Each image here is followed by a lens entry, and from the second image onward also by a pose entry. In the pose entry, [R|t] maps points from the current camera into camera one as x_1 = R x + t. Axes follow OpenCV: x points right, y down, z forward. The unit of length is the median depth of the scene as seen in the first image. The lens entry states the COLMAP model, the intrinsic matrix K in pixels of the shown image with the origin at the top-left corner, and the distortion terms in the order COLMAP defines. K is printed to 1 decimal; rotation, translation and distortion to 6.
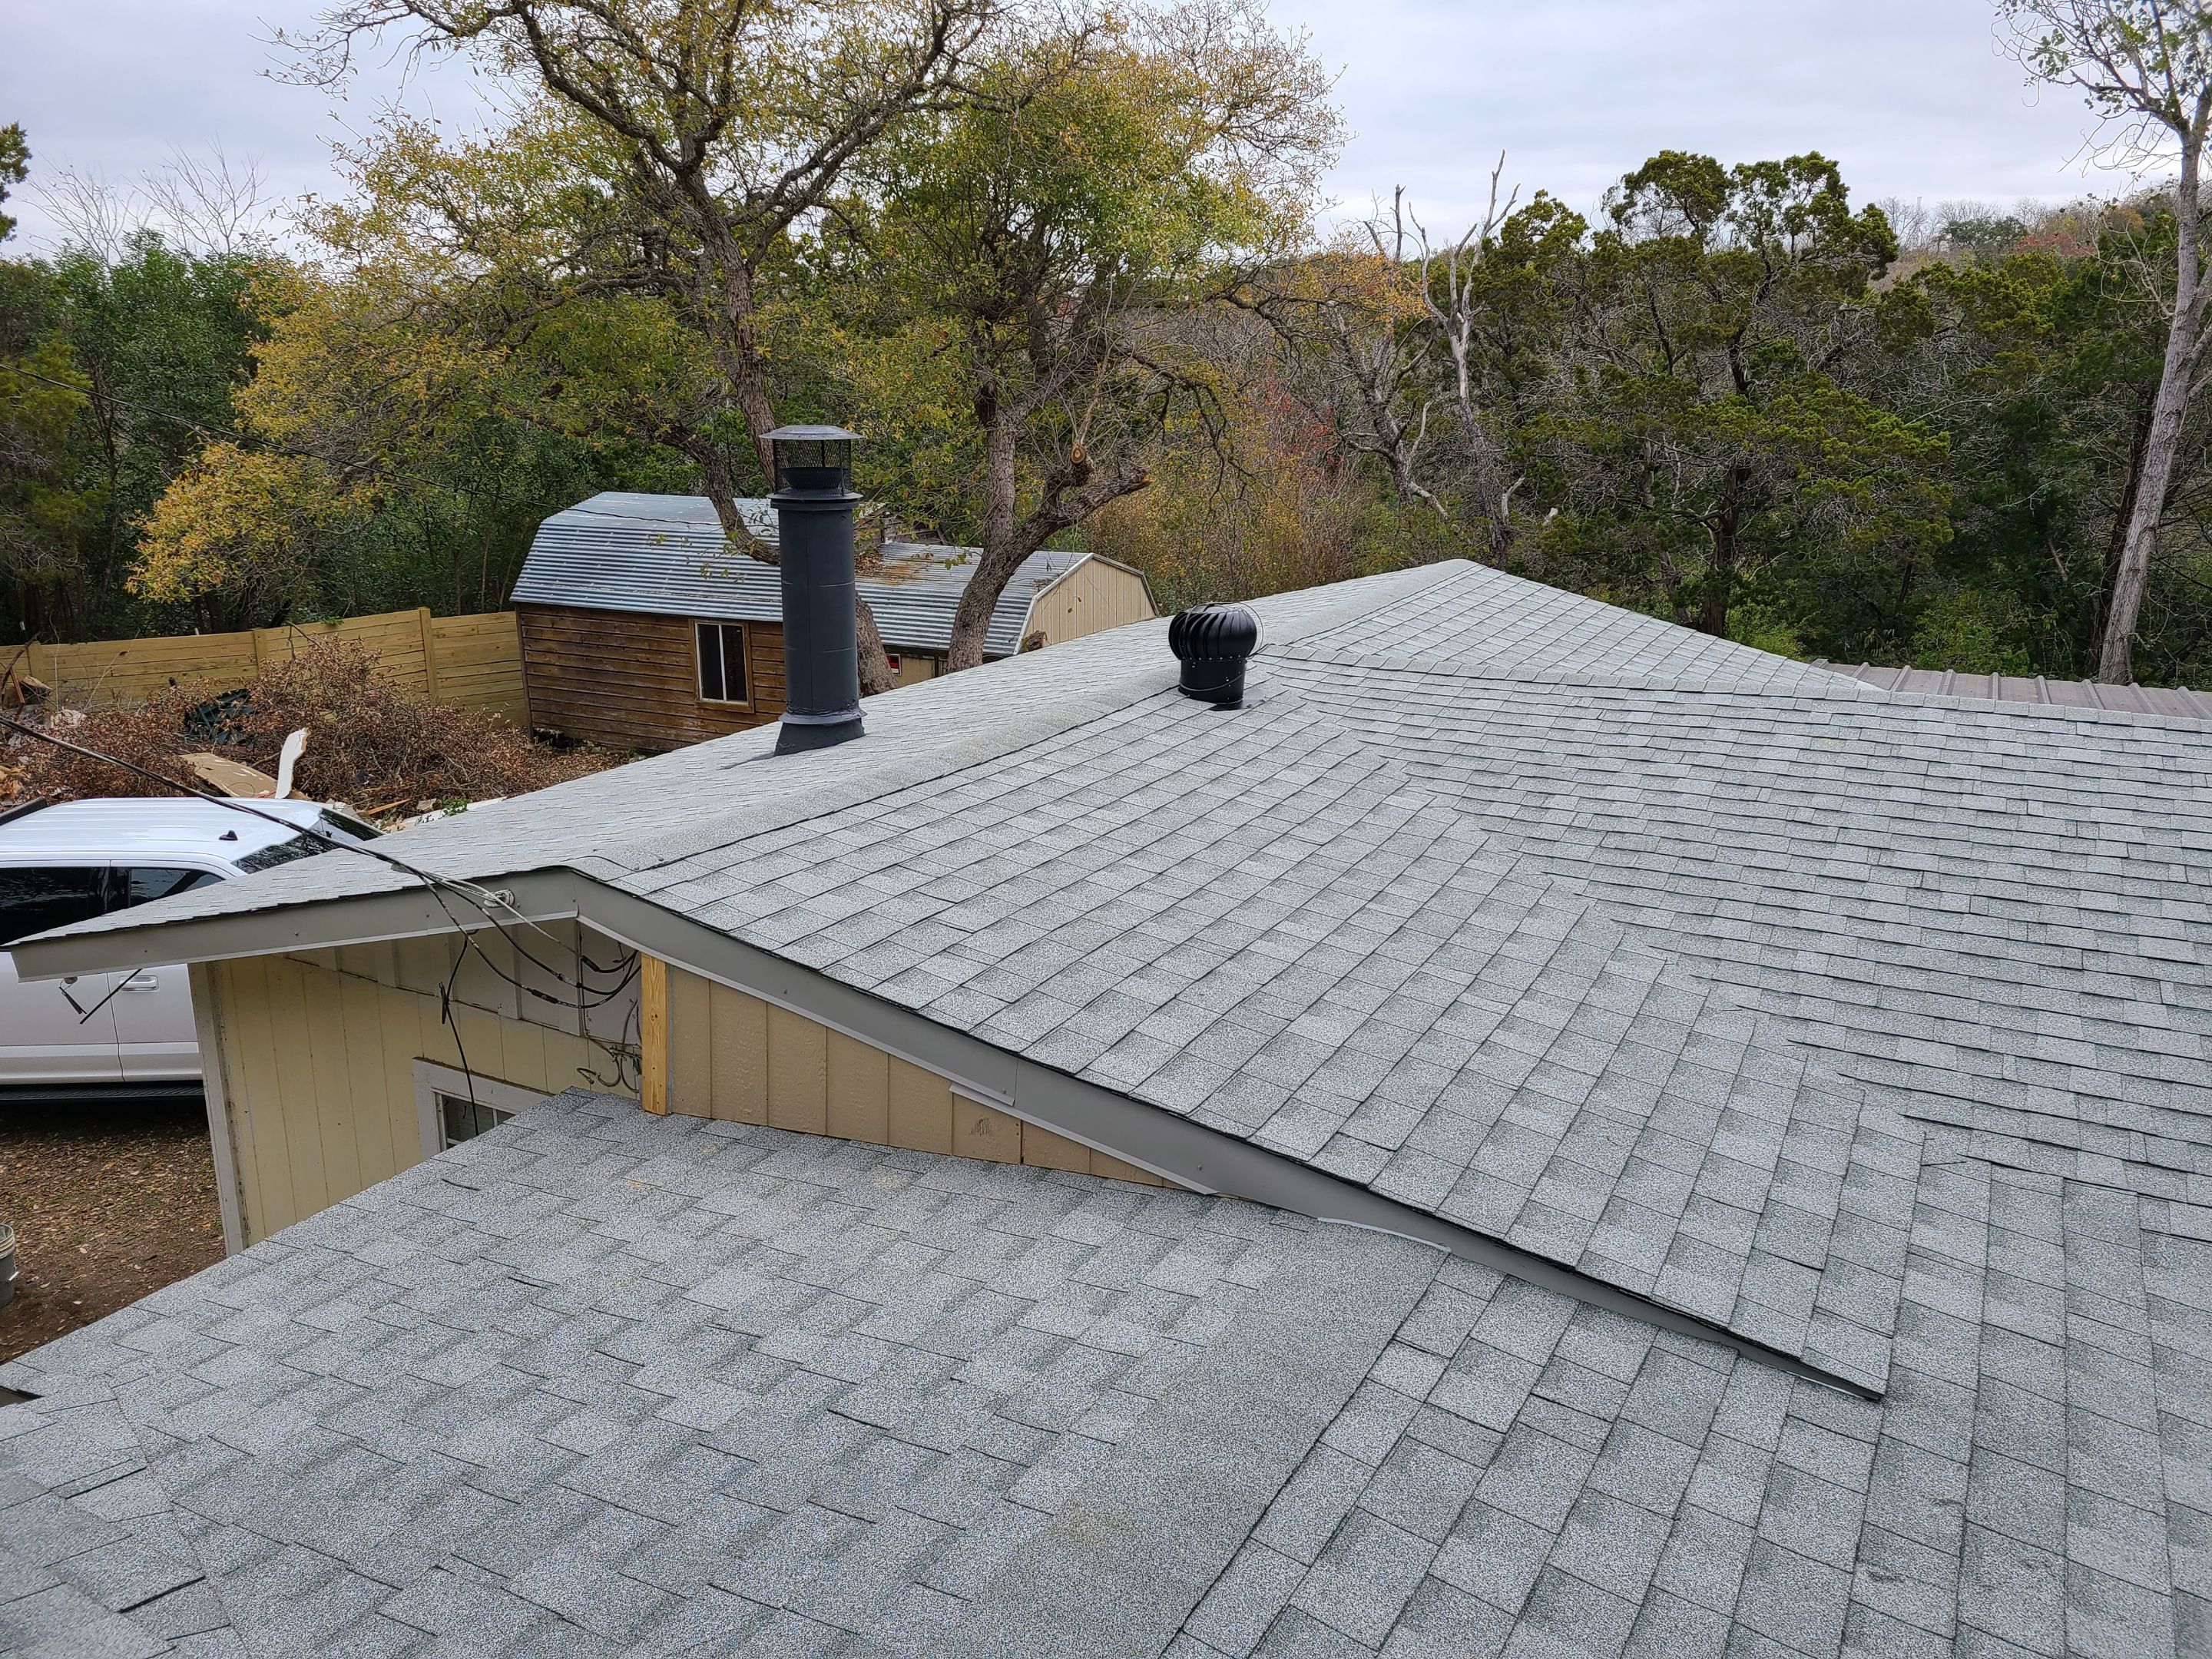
lens RADIAL K [[1641.1, 0, 1099.5], [0, 1641.1, 810.2], [0, 0, 1]] dist [0.062223, -0.038409]
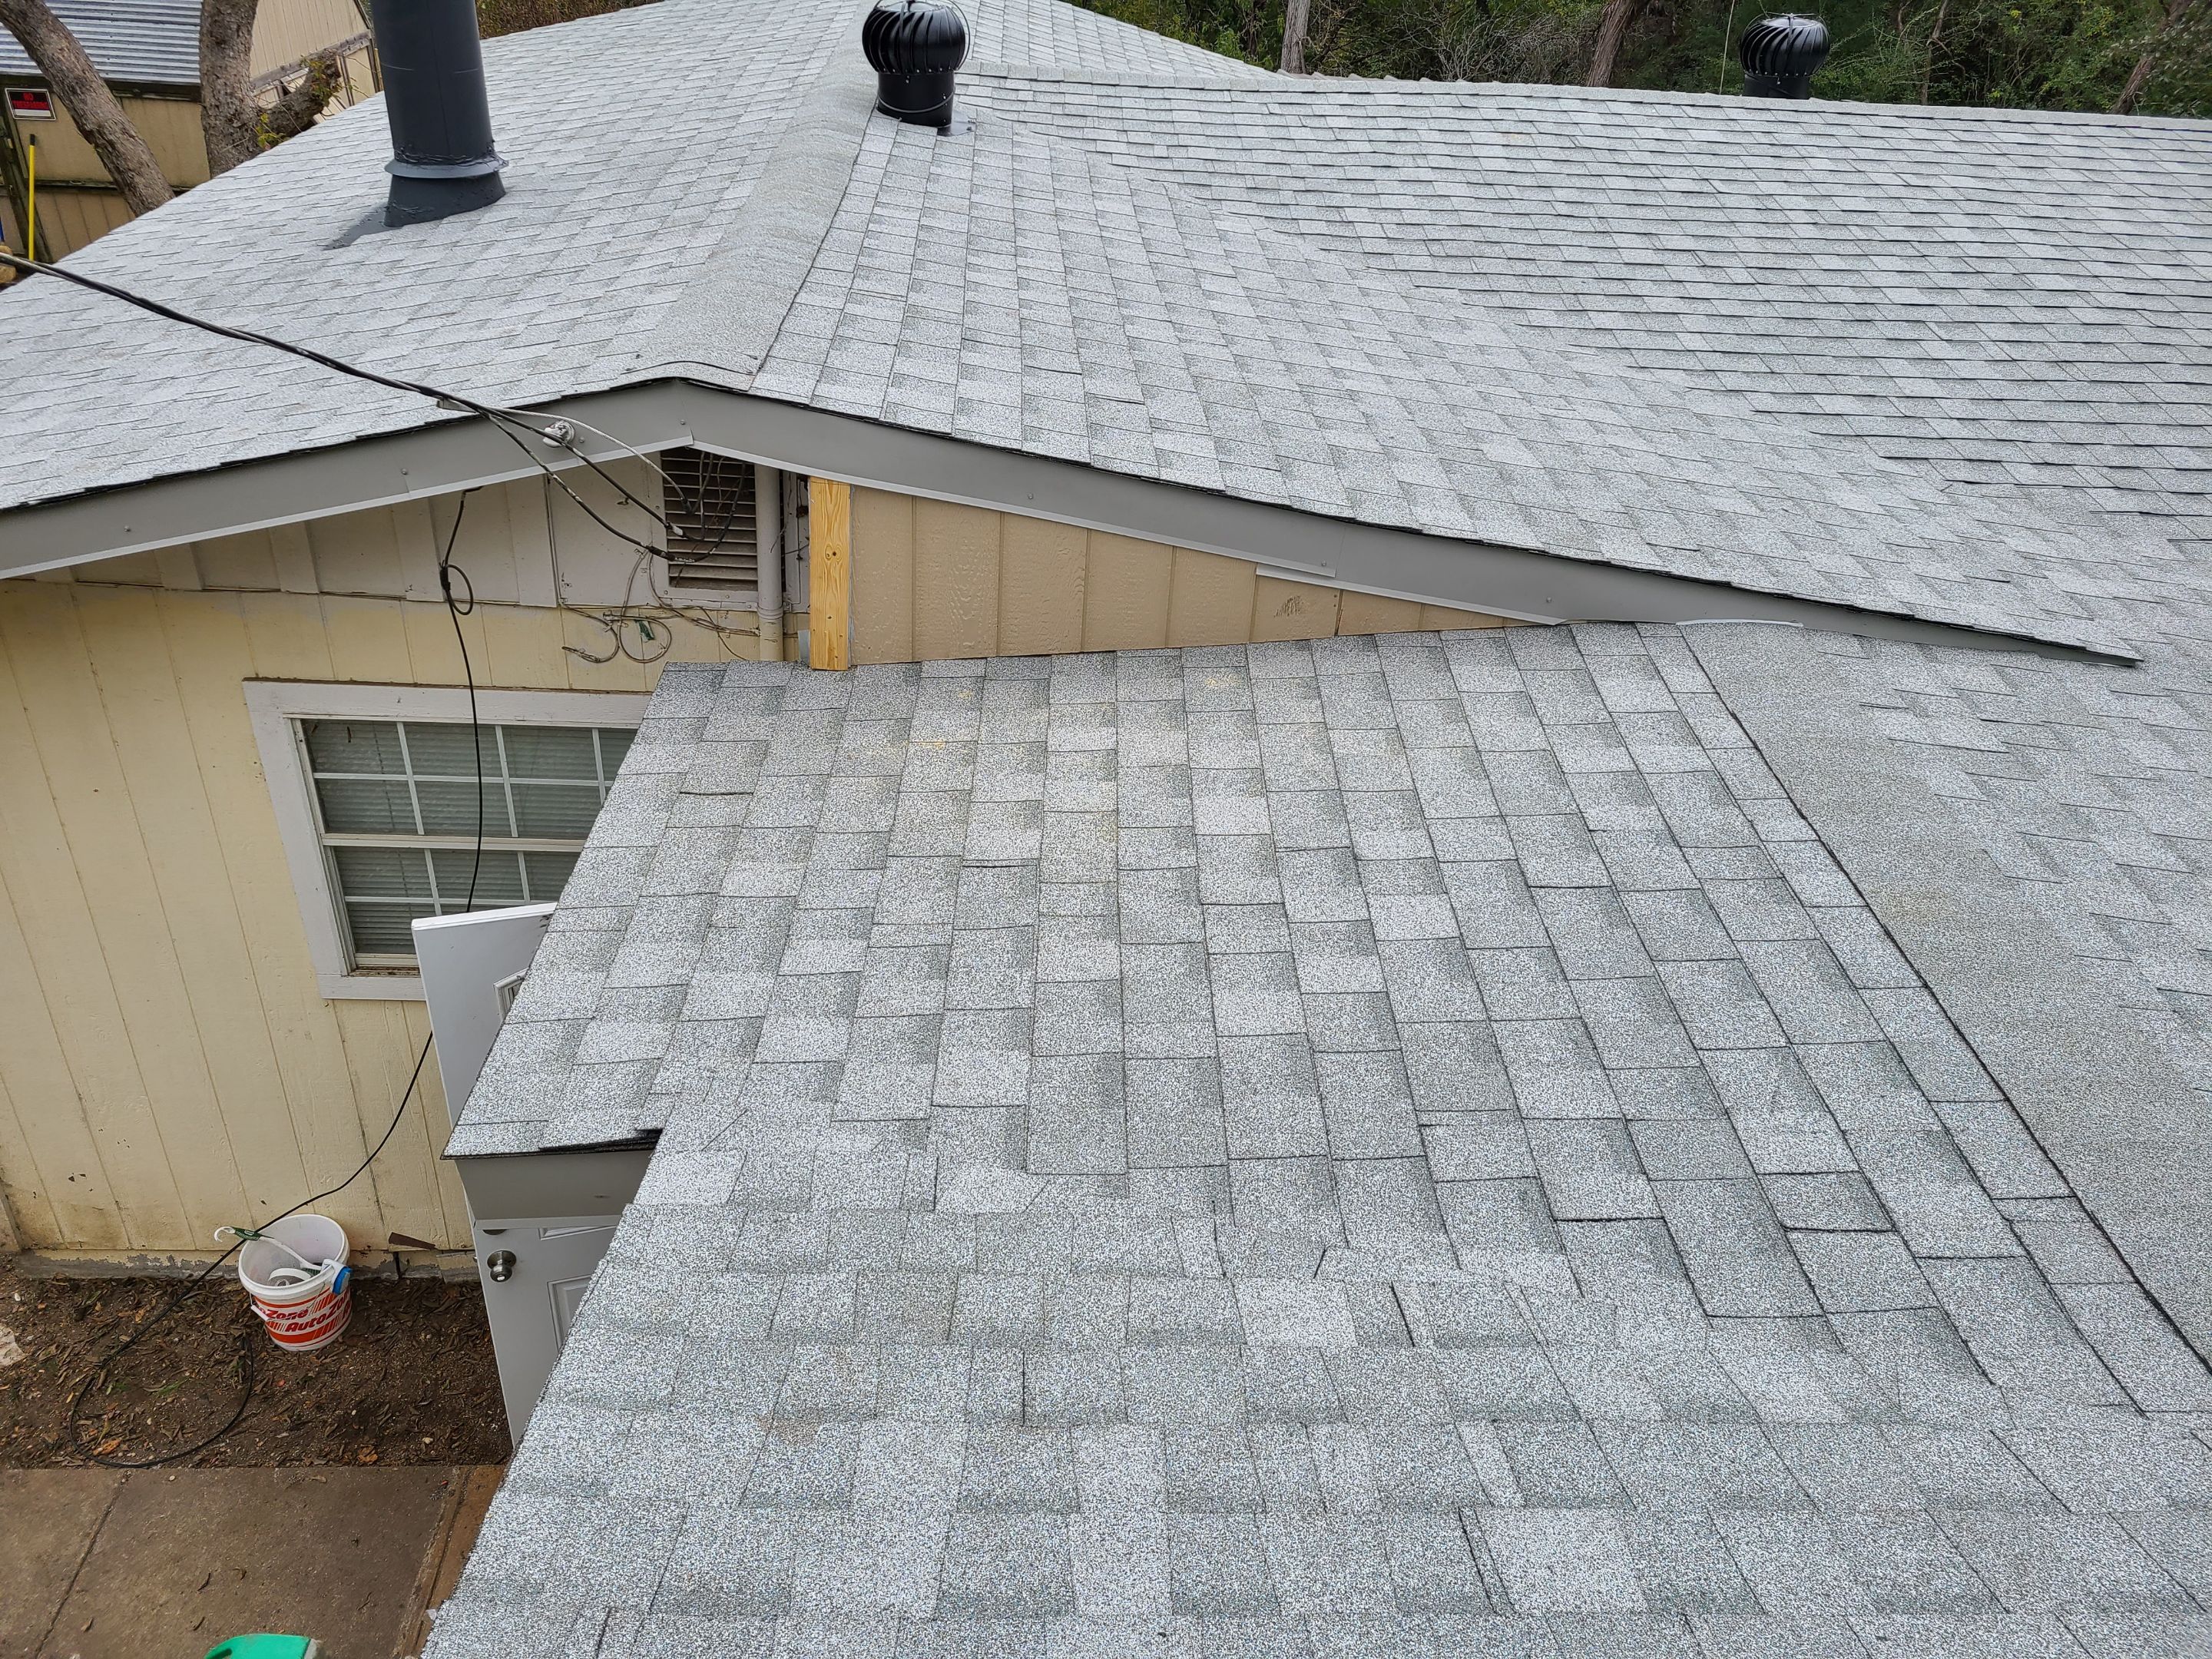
lens RADIAL K [[1641.1, 0, 1097.0], [0, 1641.1, 805.7], [0, 0, 1]] dist [0.062223, -0.038409]
pose [[0.859003, -0.232224, 0.456273, -0.462167], [0.078429, 0.940380, 0.330959, -0.014209], [-0.505927, -0.248510, 0.826003, 0.190740]]
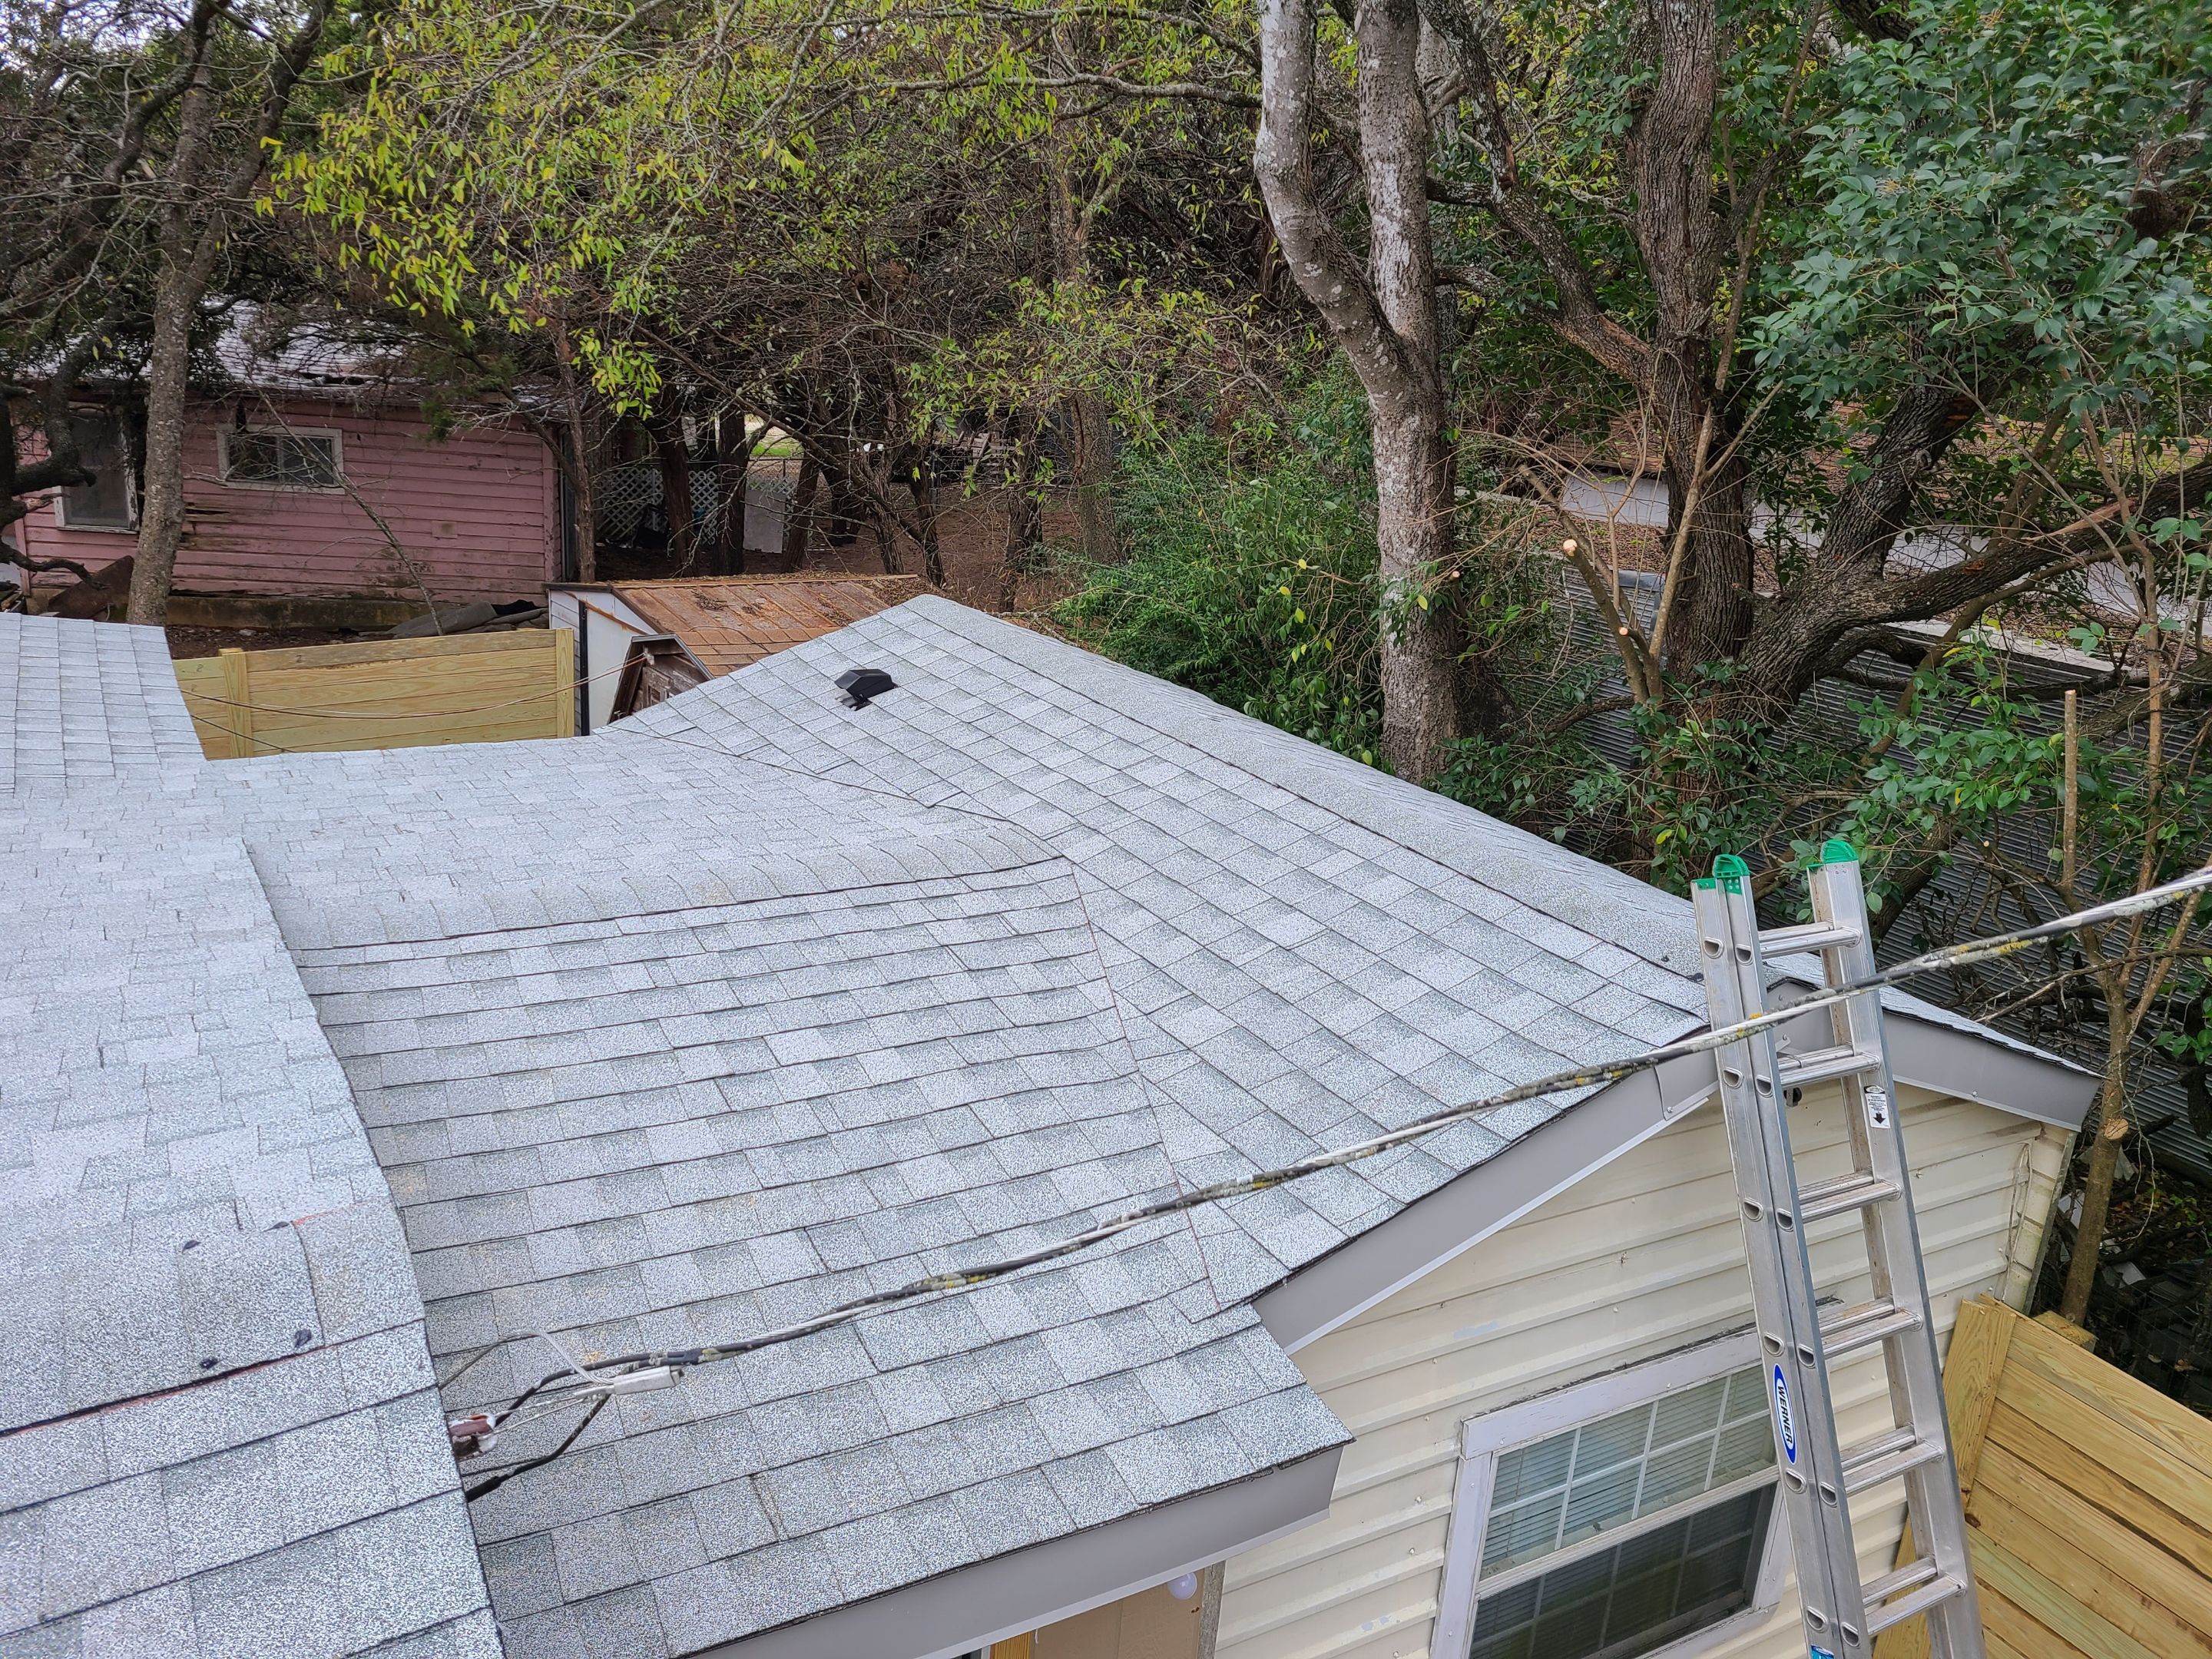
lens RADIAL K [[1641.1, 0, 1075.9], [0, 1641.1, 794.9], [0, 0, 1]] dist [0.062223, -0.038409]
pose [[-0.849536, -0.205880, 0.485698, -0.575624], [0.067013, 0.871124, 0.486470, -0.242577], [-0.523257, 0.445821, -0.726254, 0.997888]]
